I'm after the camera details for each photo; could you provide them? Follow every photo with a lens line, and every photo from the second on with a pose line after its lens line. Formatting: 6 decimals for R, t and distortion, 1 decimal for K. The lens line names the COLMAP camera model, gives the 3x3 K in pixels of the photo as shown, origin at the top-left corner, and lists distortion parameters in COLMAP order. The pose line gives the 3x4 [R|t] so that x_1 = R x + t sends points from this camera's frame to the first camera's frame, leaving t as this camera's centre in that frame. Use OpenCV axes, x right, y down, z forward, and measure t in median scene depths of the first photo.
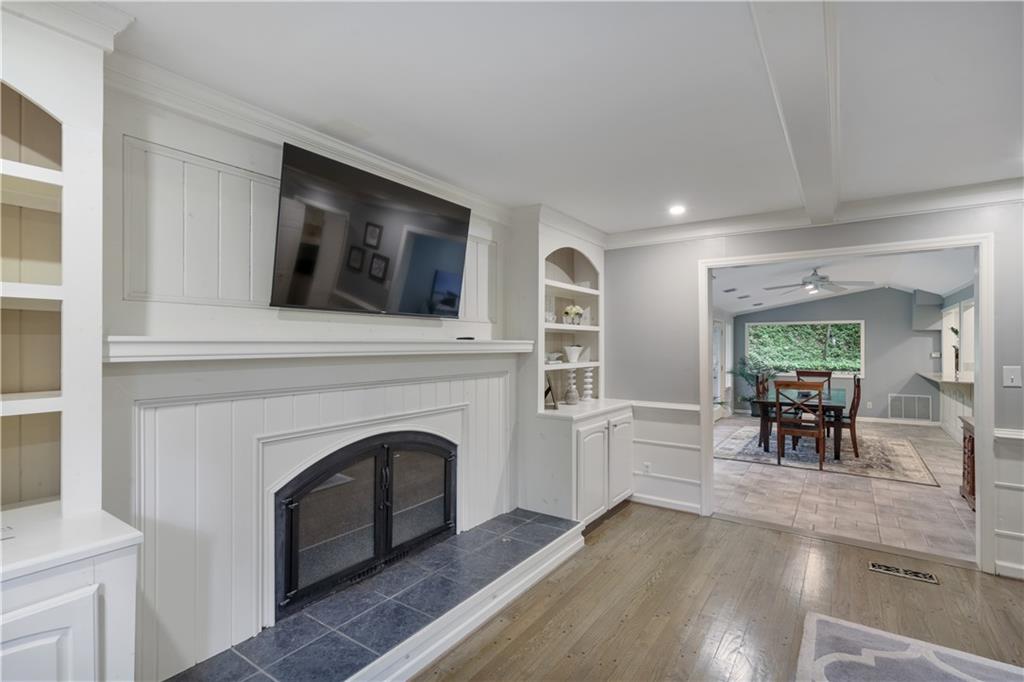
lens RADIAL K [[472.2, 0, 515.0], [0, 472.2, 344.0], [0, 0, 1]] dist [0.001801, 0.000693]
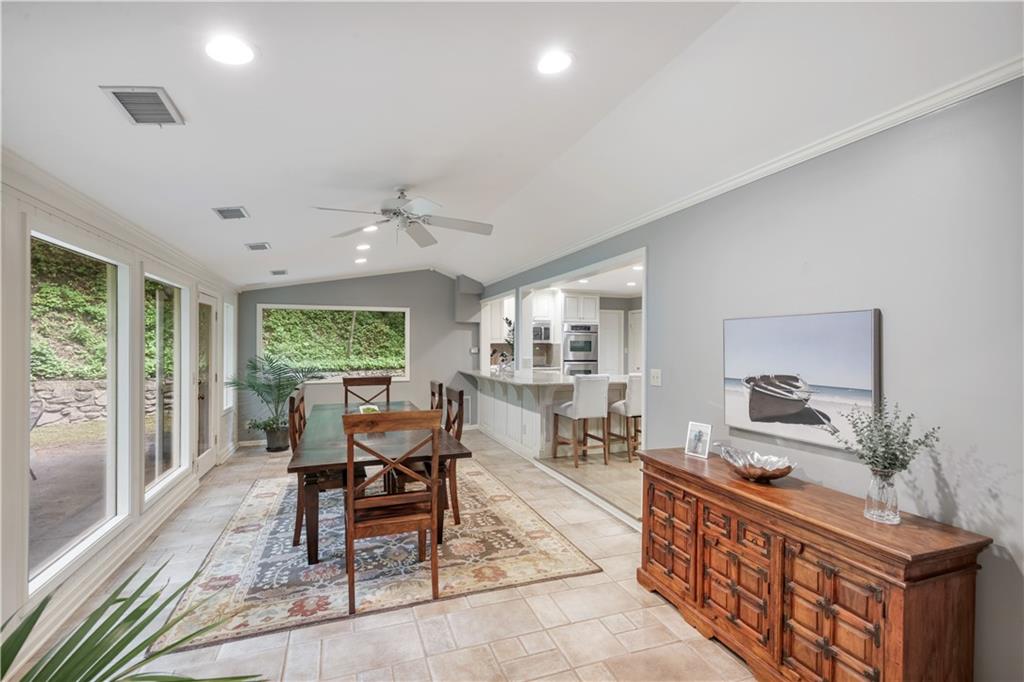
lens RADIAL K [[472.2, 0, 515.0], [0, 472.2, 344.0], [0, 0, 1]] dist [0.001801, 0.000693]
pose [[0.567041, 0.000038, 0.823689, 0.178783], [-0.002428, 0.999996, 0.001626, 0.008435], [-0.823686, -0.002921, 0.567039, 0.392973]]
